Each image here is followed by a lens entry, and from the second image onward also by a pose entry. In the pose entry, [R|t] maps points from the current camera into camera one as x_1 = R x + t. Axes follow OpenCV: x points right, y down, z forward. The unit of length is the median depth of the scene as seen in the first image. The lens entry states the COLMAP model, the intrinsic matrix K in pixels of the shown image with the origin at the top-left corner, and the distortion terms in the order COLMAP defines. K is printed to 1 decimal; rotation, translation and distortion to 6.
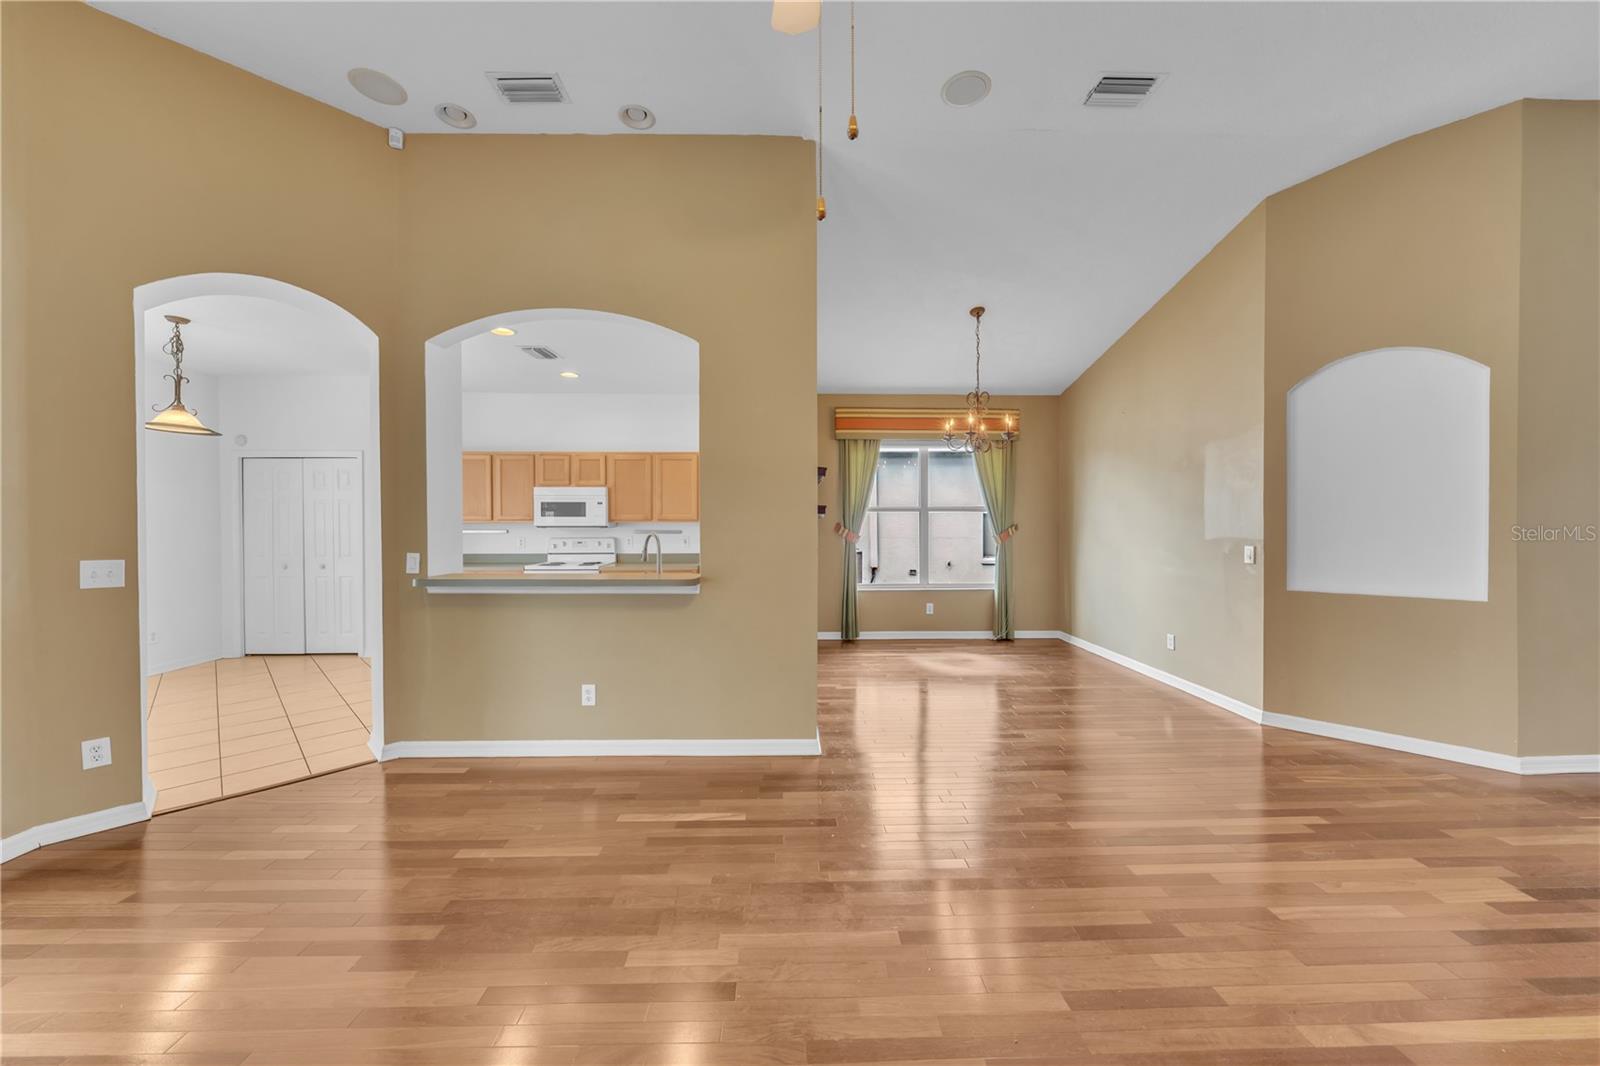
lens RADIAL K [[547.9, 0, 800.5], [0, 547.9, 527.8], [0, 0, 1]] dist [0.004942, -0.003631]
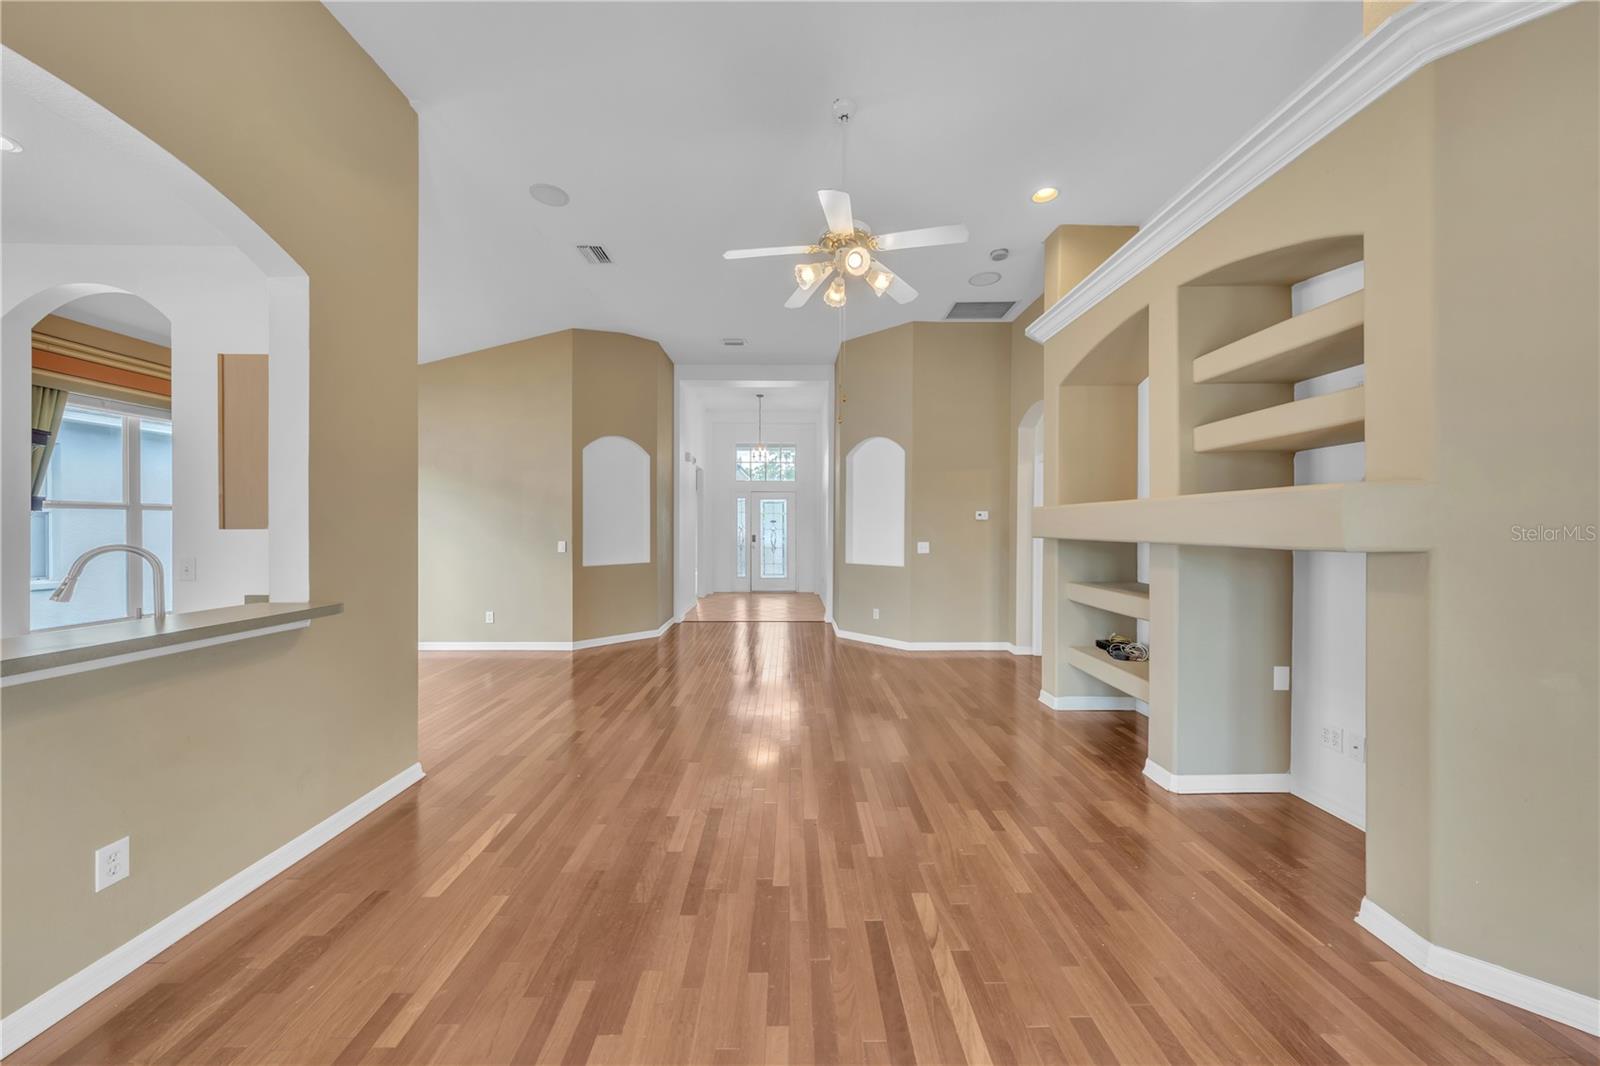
lens RADIAL K [[547.9, 0, 800.5], [0, 547.9, 527.8], [0, 0, 1]] dist [0.004942, -0.003631]
pose [[0.001732, -0.001051, 0.999998, -0.596360], [0.011089, 0.999938, 0.001032, 0.000390], [-0.999937, 0.011087, 0.001744, 0.243503]]
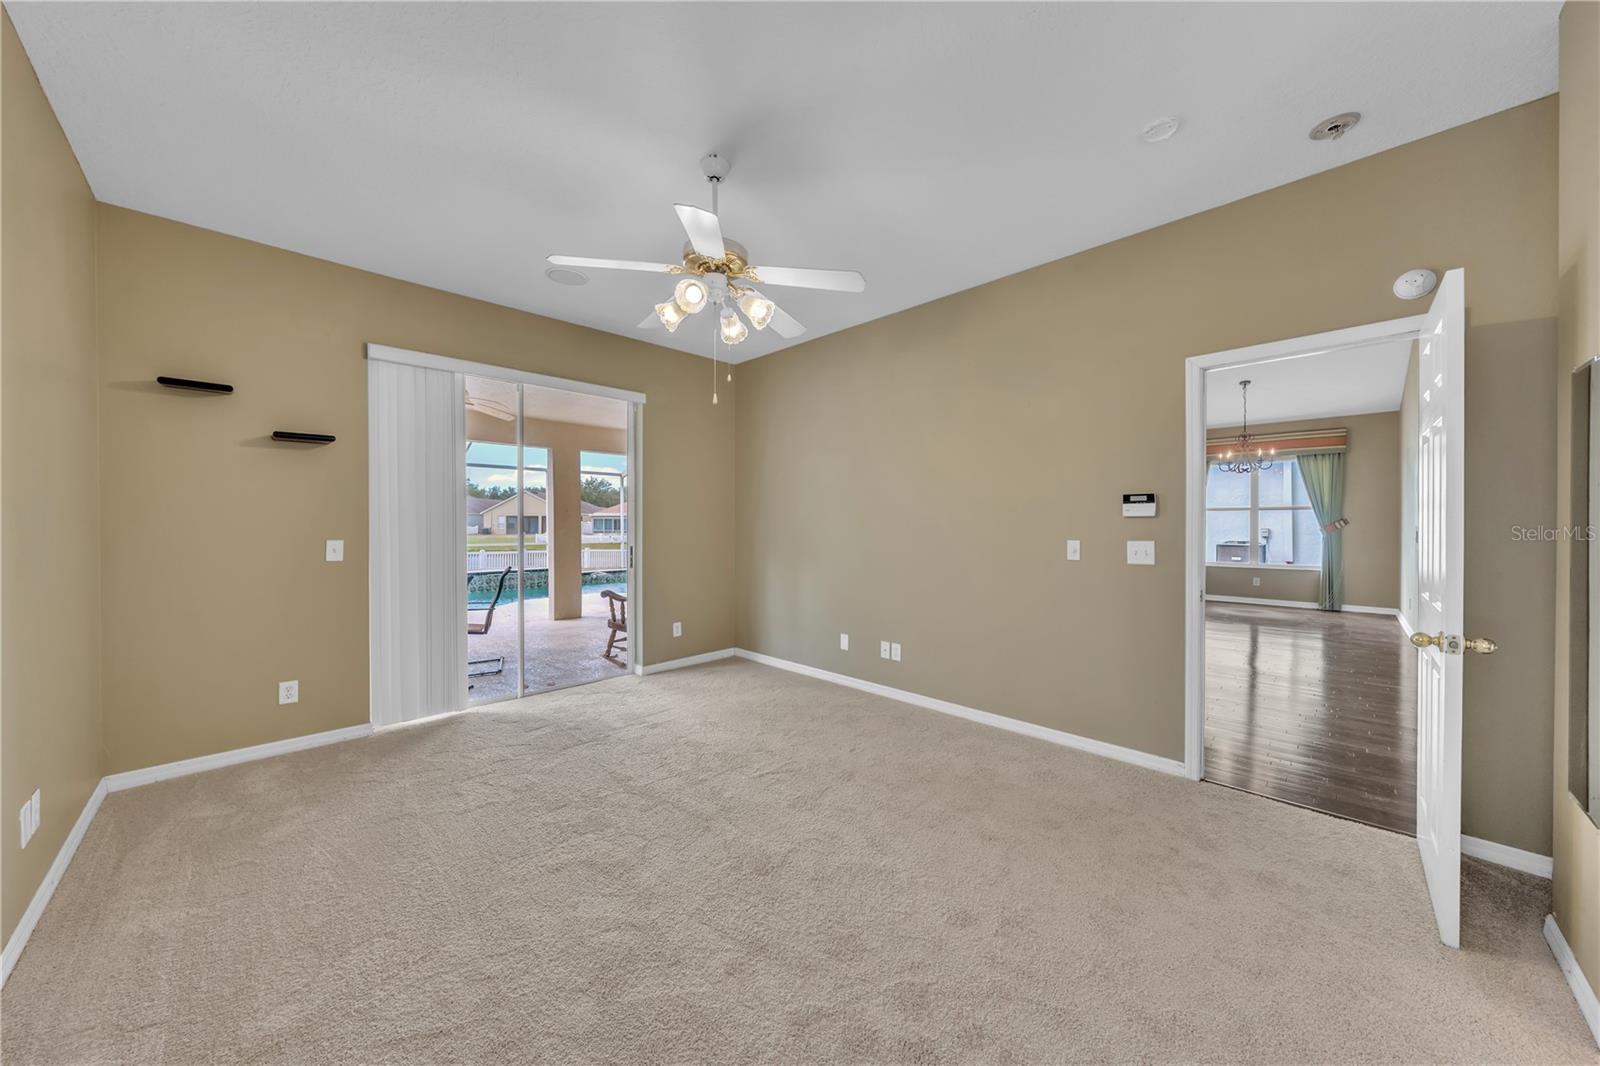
lens RADIAL K [[547.9, 0, 800.5], [0, 547.9, 527.8], [0, 0, 1]] dist [0.004942, -0.003631]
pose [[0.694597, 0.008983, -0.719343, 0.603550], [-0.009485, 0.999949, 0.003329, 0.029080], [0.719337, 0.004511, 0.694647, -1.060793]]
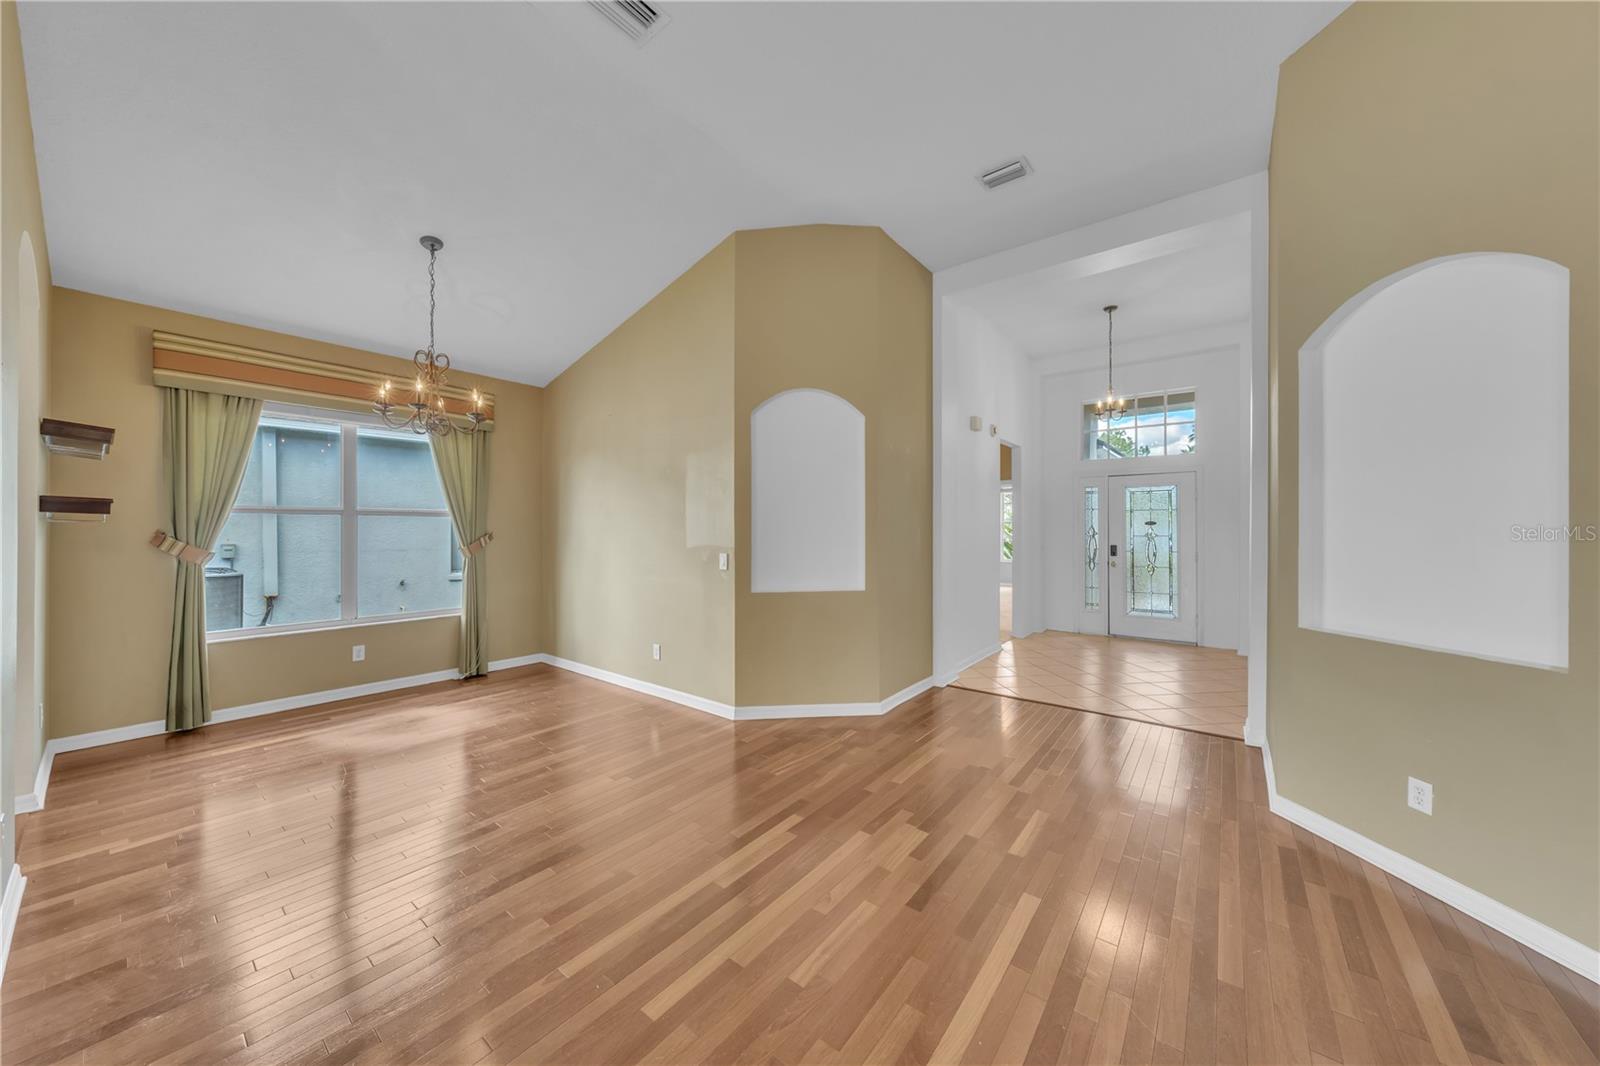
lens RADIAL K [[547.9, 0, 800.5], [0, 547.9, 527.8], [0, 0, 1]] dist [0.004942, -0.003631]
pose [[0.635264, 0.005307, 0.772277, 0.074585], [0.006209, 0.999909, -0.011979, -0.001746], [-0.772270, 0.012404, 0.635173, 0.164863]]
